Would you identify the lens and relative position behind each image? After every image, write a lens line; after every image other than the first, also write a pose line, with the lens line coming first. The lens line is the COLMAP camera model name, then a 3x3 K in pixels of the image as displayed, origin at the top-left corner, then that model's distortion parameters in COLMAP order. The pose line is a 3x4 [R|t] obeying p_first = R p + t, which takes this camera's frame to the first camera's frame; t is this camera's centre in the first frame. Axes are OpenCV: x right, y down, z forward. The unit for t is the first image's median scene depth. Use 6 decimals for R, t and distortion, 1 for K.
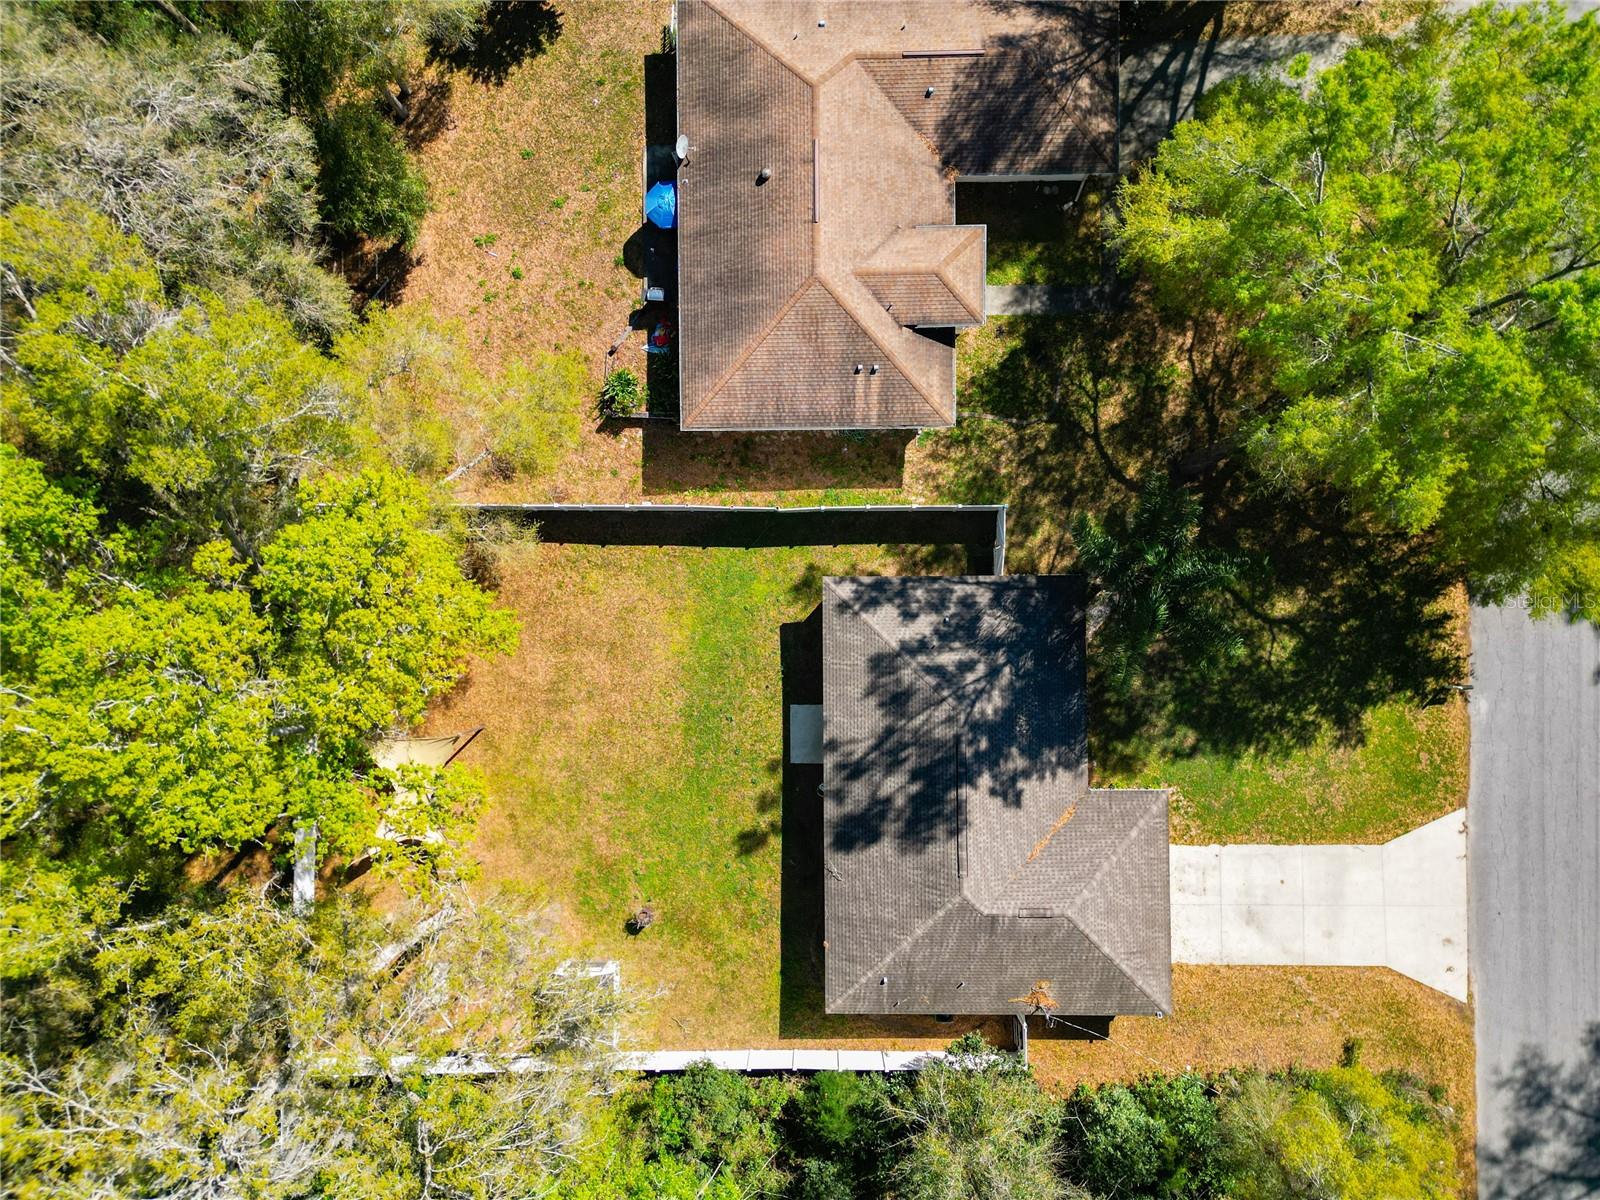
lens RADIAL K [[1134.4, 0, 800.0], [0, 1134.4, 600.0], [0, 0, 1]] dist [0.033421, -0.053978]
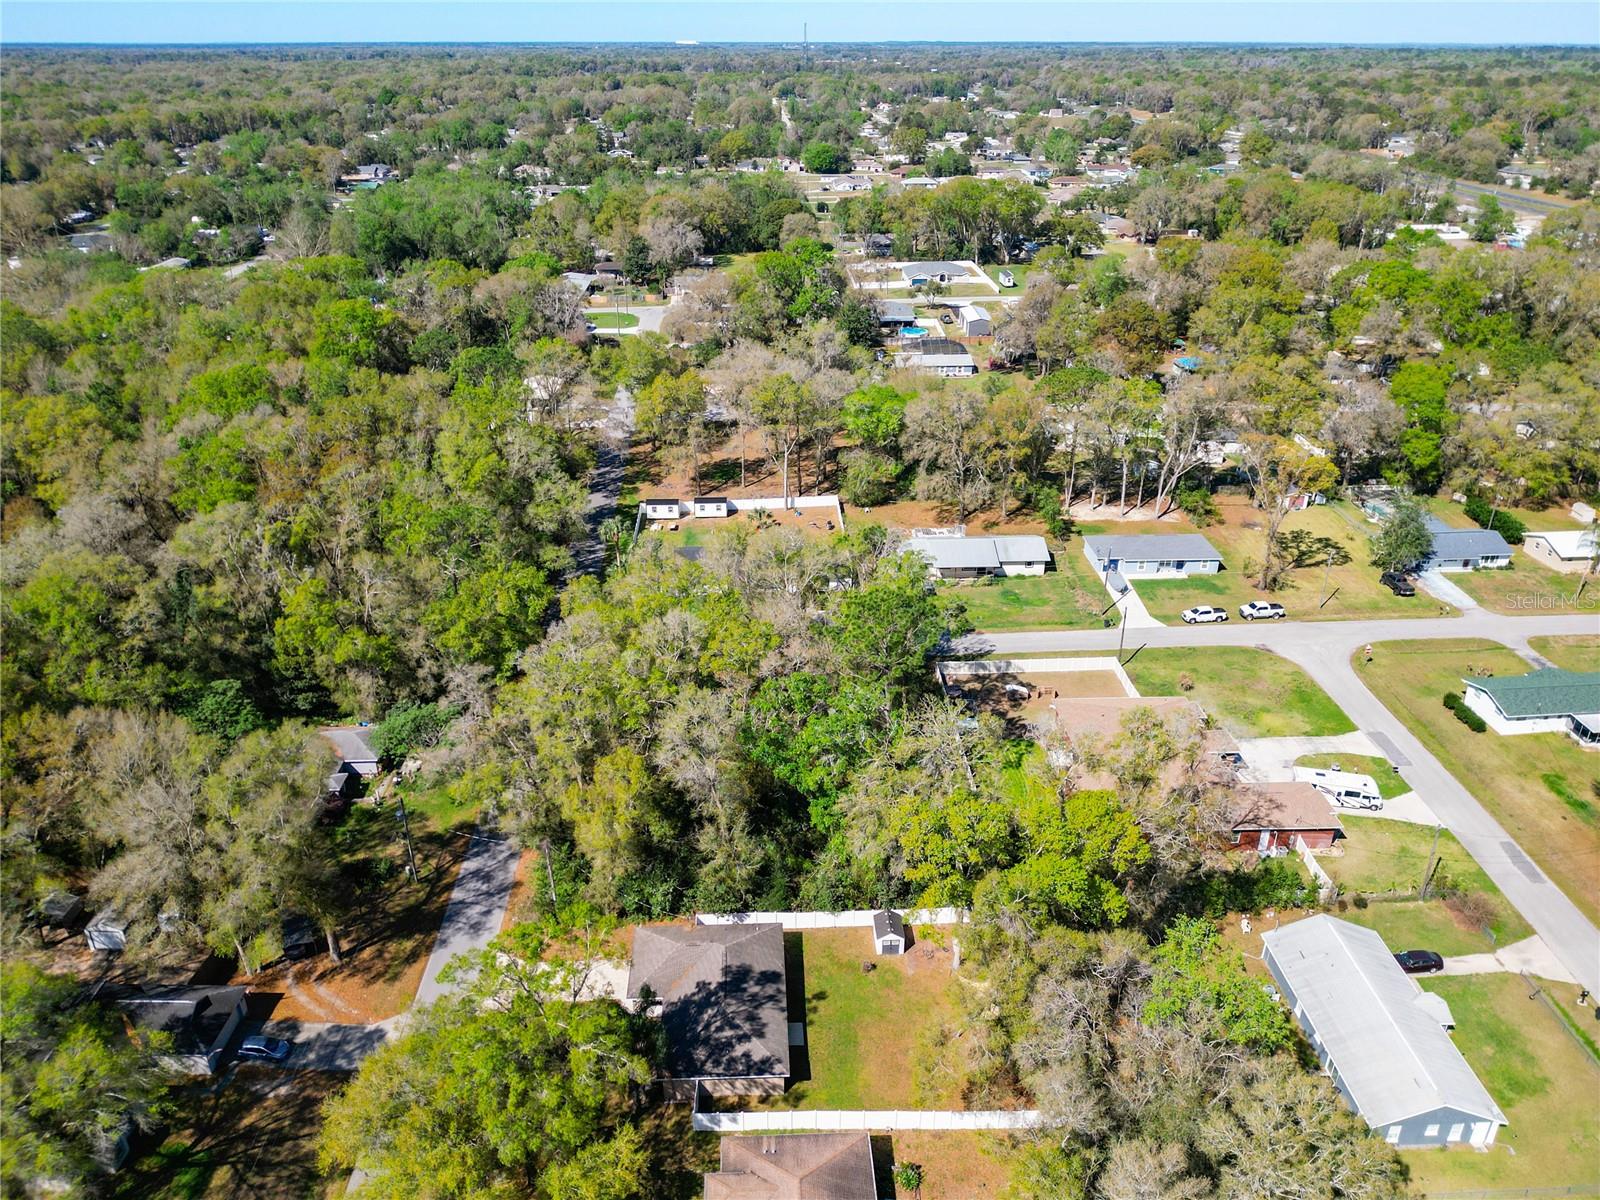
lens RADIAL K [[1134.4, 0, 800.0], [0, 1134.4, 600.0], [0, 0, 1]] dist [0.033421, -0.053978]
pose [[-0.999056, 0.034338, -0.026620, 0.026313], [-0.038582, -0.419412, 0.906976, -1.485237], [0.019979, 0.907146, 0.420341, -0.585175]]
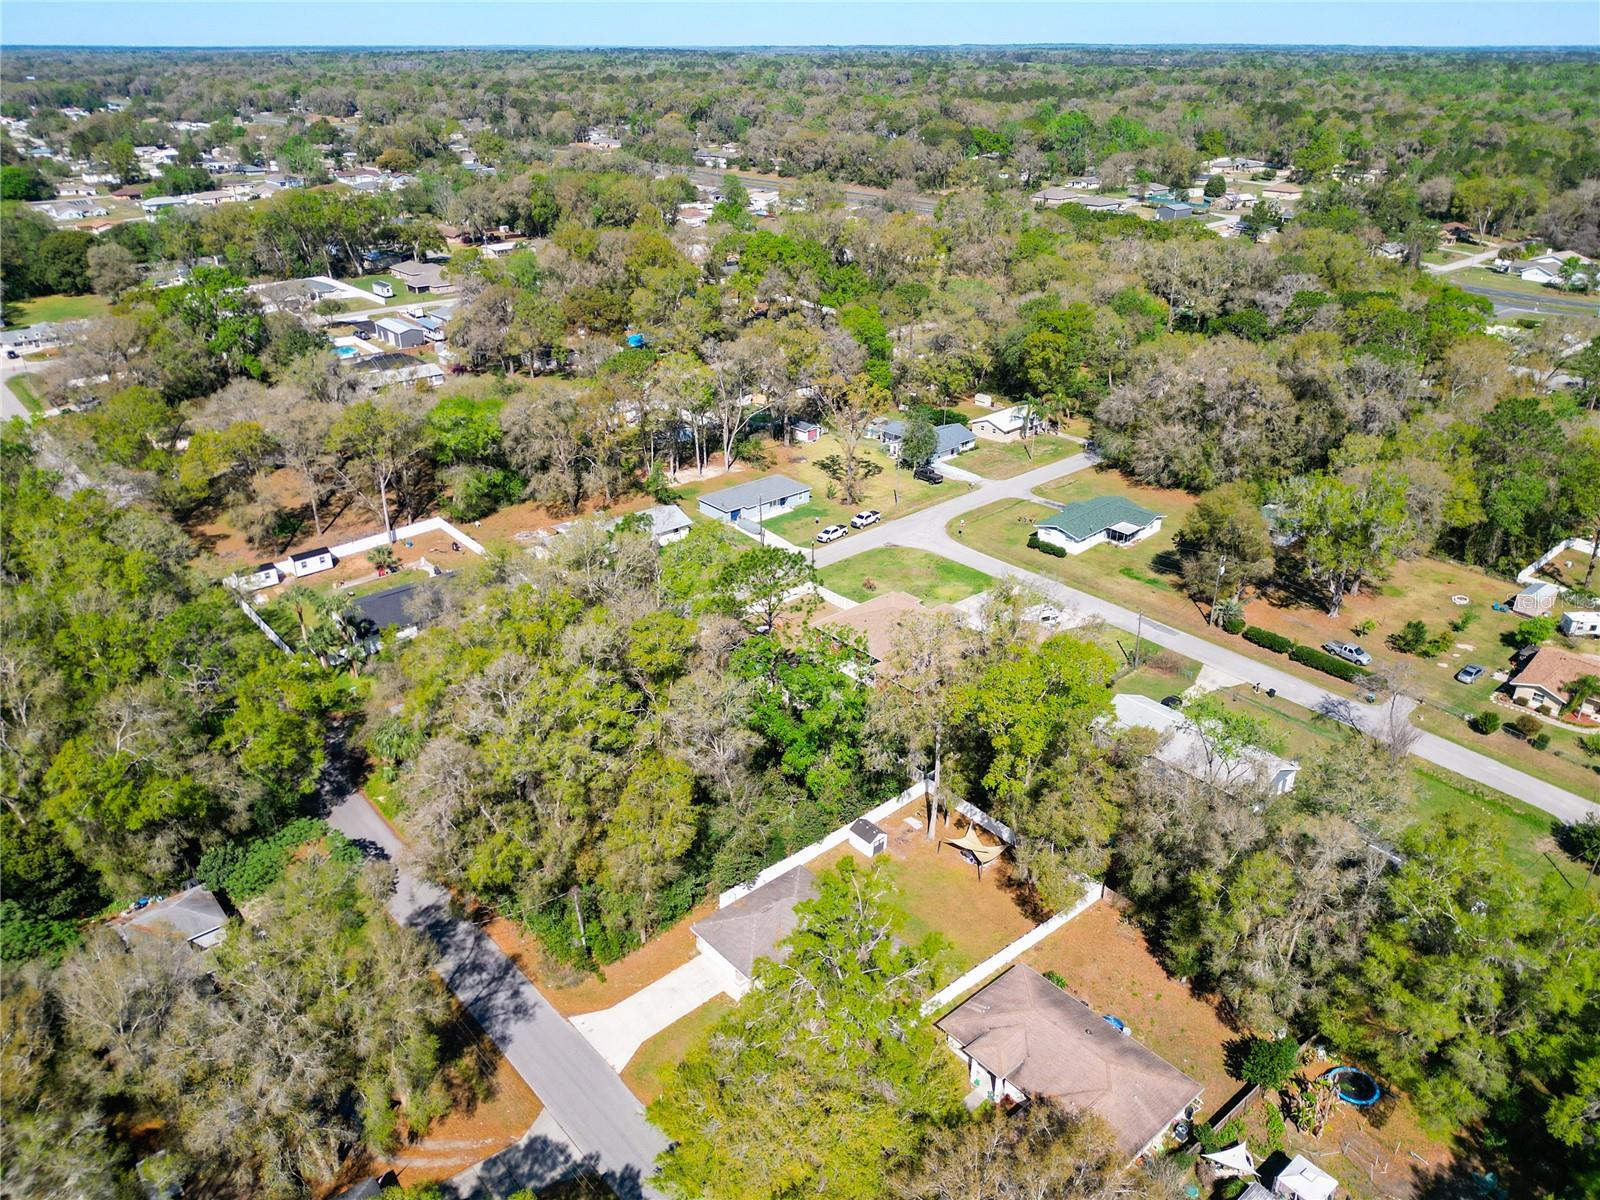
lens RADIAL K [[1111.9, 0, 789.9], [0, 1111.9, 609.9], [0, 0, 1]] dist [0.045736, -0.055678]
pose [[-0.762371, 0.308855, -0.568682, 1.279168], [-0.646432, -0.322349, 0.691532, -1.157211], [0.030269, 0.894818, 0.445403, -0.611994]]
